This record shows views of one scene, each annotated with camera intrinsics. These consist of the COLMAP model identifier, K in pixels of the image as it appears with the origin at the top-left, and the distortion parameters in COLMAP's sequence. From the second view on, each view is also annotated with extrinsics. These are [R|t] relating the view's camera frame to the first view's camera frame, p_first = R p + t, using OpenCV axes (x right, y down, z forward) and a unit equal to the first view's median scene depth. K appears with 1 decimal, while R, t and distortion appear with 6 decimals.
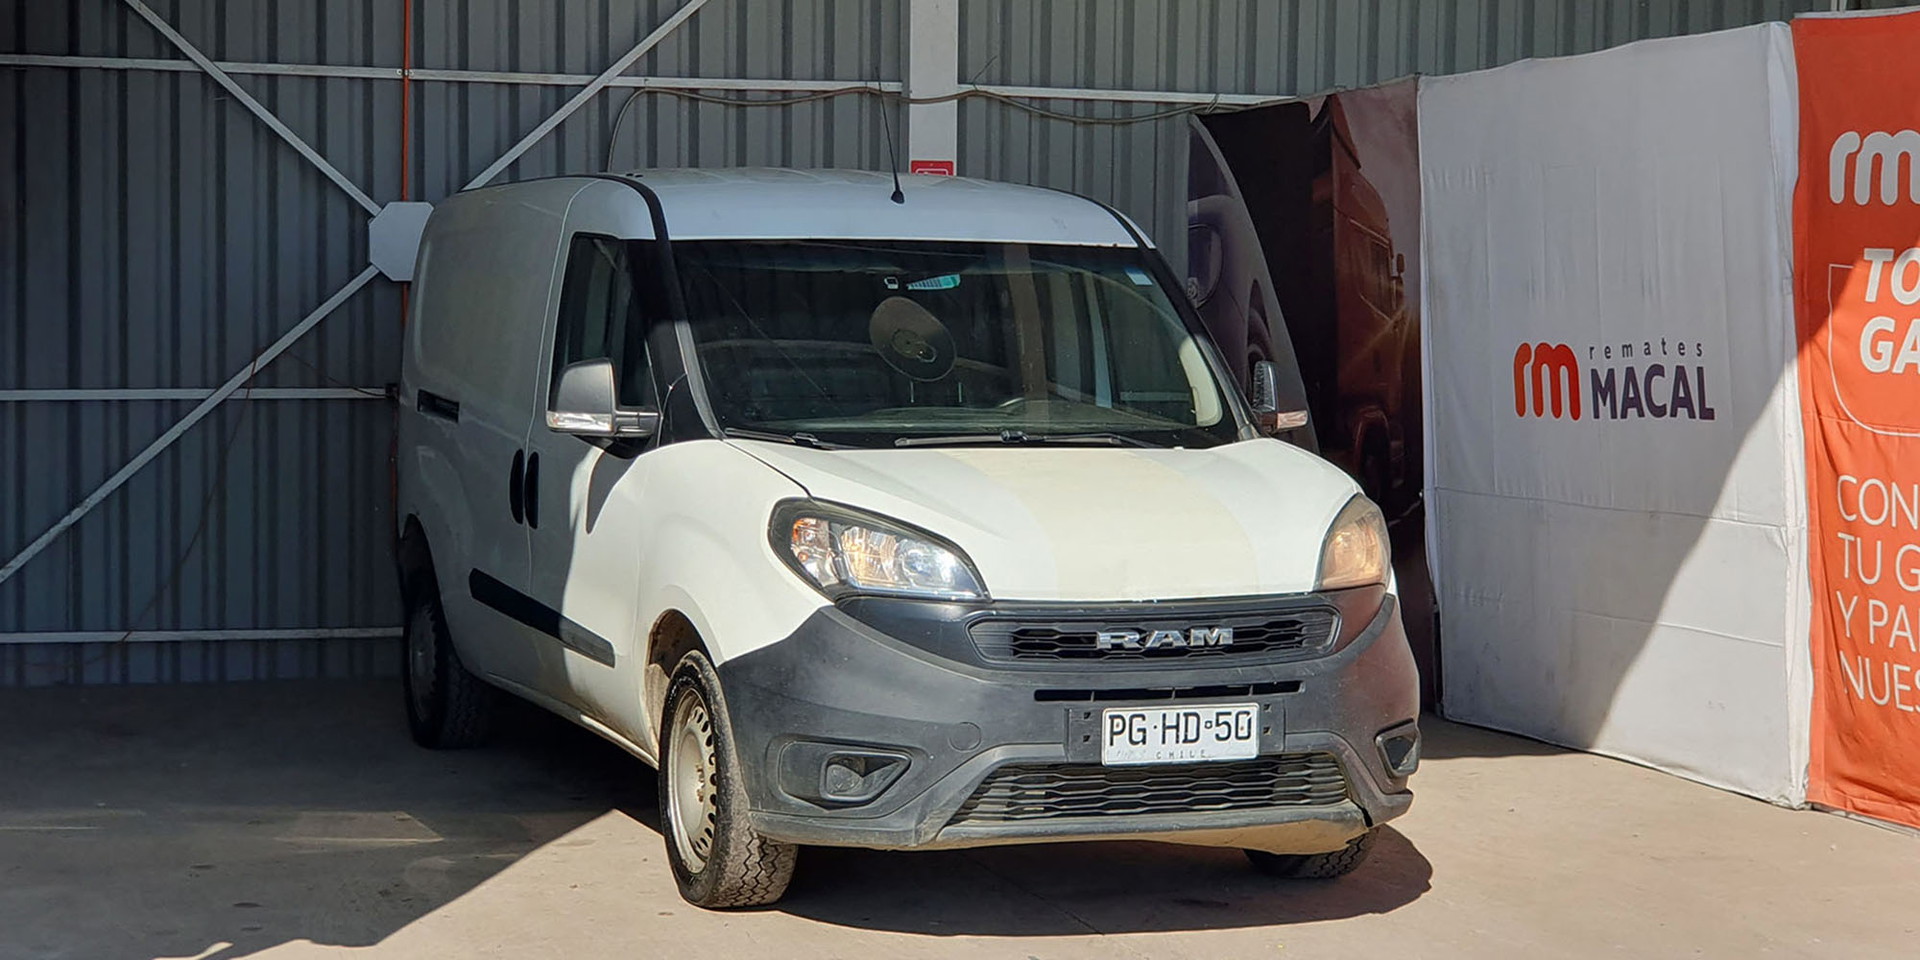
lens RADIAL K [[3204.0, 0, 960.0], [0, 3204.0, 480.0], [0, 0, 1]] dist [0.026397, 0.054071]
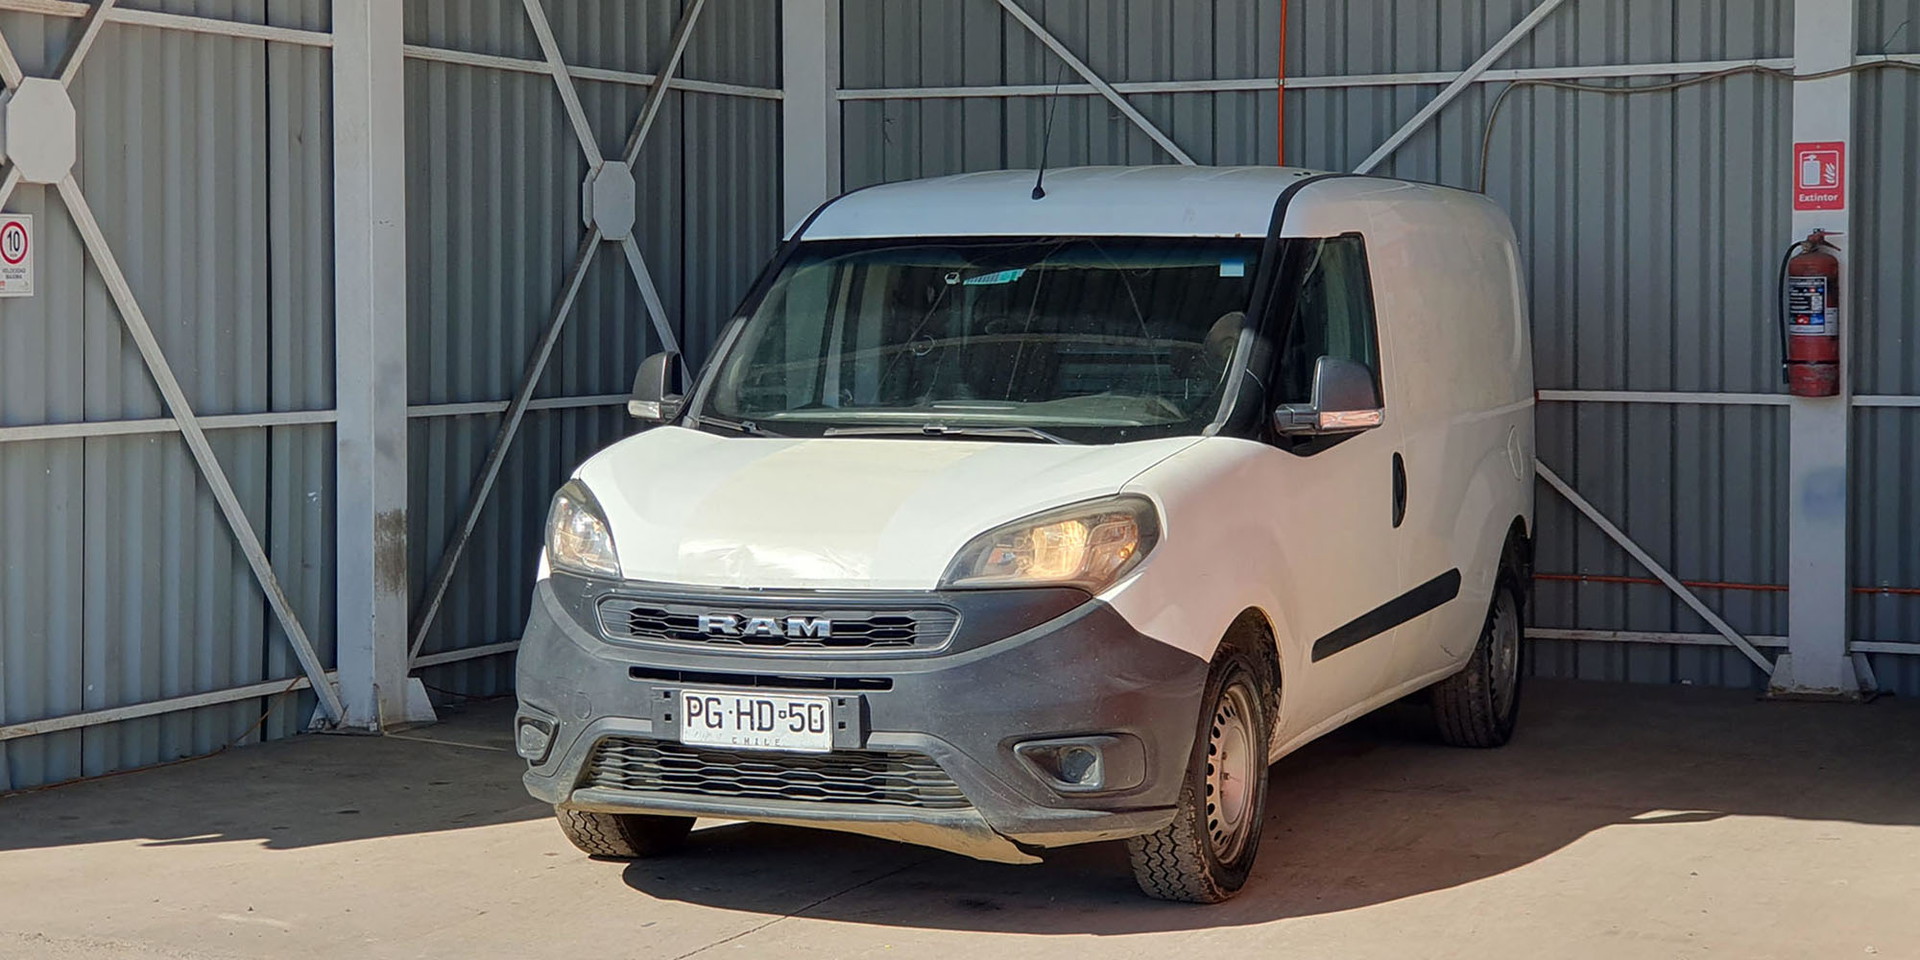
lens RADIAL K [[3160.2, 0, 895.7], [0, 3160.2, 474.5], [0, 0, 1]] dist [0.015900, -0.016663]
pose [[0.732469, 0.025315, -0.680330, 0.774501], [-0.027715, 0.999589, 0.007356, -0.007074], [0.680236, 0.013467, 0.732869, 0.296907]]
